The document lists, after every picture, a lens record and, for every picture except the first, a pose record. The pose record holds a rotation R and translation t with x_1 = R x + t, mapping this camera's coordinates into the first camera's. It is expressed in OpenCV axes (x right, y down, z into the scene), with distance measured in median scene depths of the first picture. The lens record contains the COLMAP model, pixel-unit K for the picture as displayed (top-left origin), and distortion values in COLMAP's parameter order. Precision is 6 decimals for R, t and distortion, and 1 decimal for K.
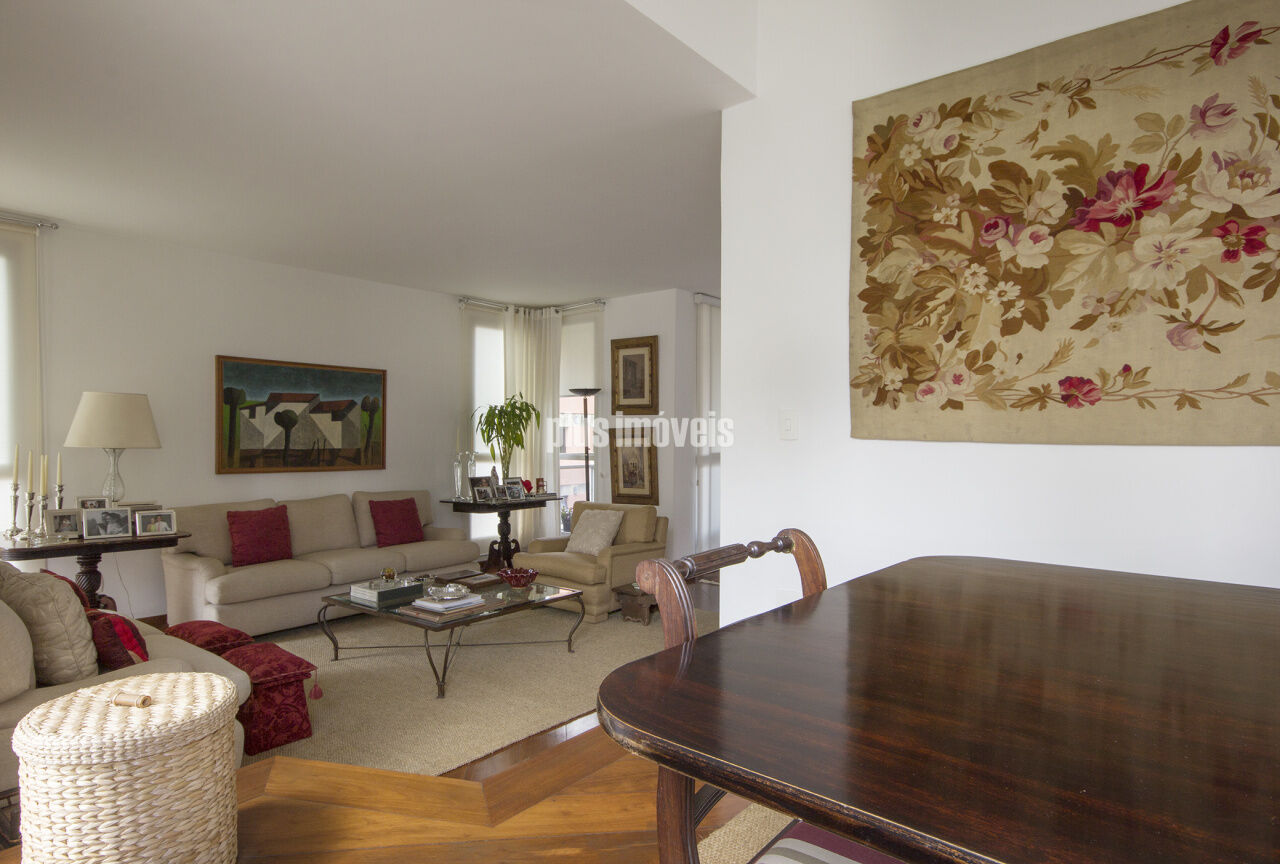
lens RADIAL K [[736.3, 0, 645.1], [0, 736.3, 441.8], [0, 0, 1]] dist [0.030357, 0.005476]
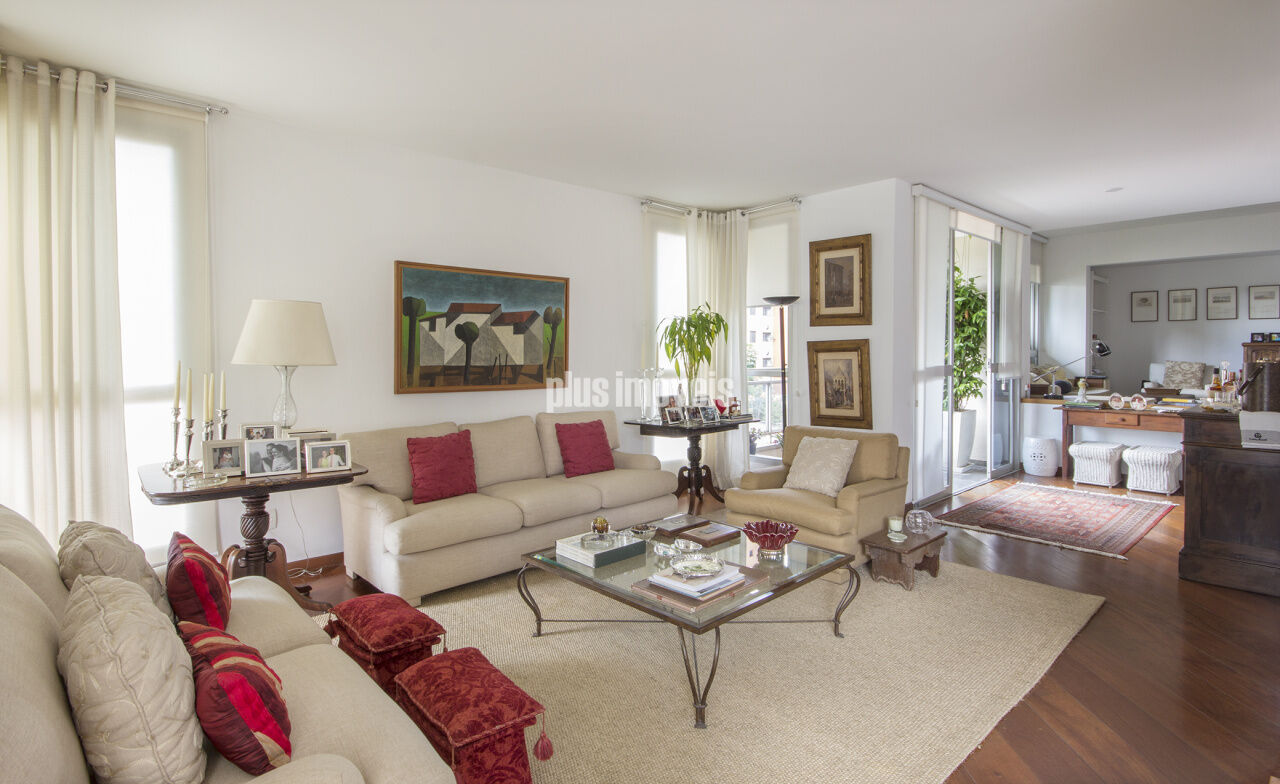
lens RADIAL K [[637.8, 0, 672.3], [0, 637.8, 352.2], [0, 0, 1]] dist [0.004823, -0.001806]
pose [[0.993844, -0.004167, -0.110706, -0.155855], [0.003306, 0.999963, -0.007959, 0.000717], [0.110735, 0.007544, 0.993821, 0.267103]]
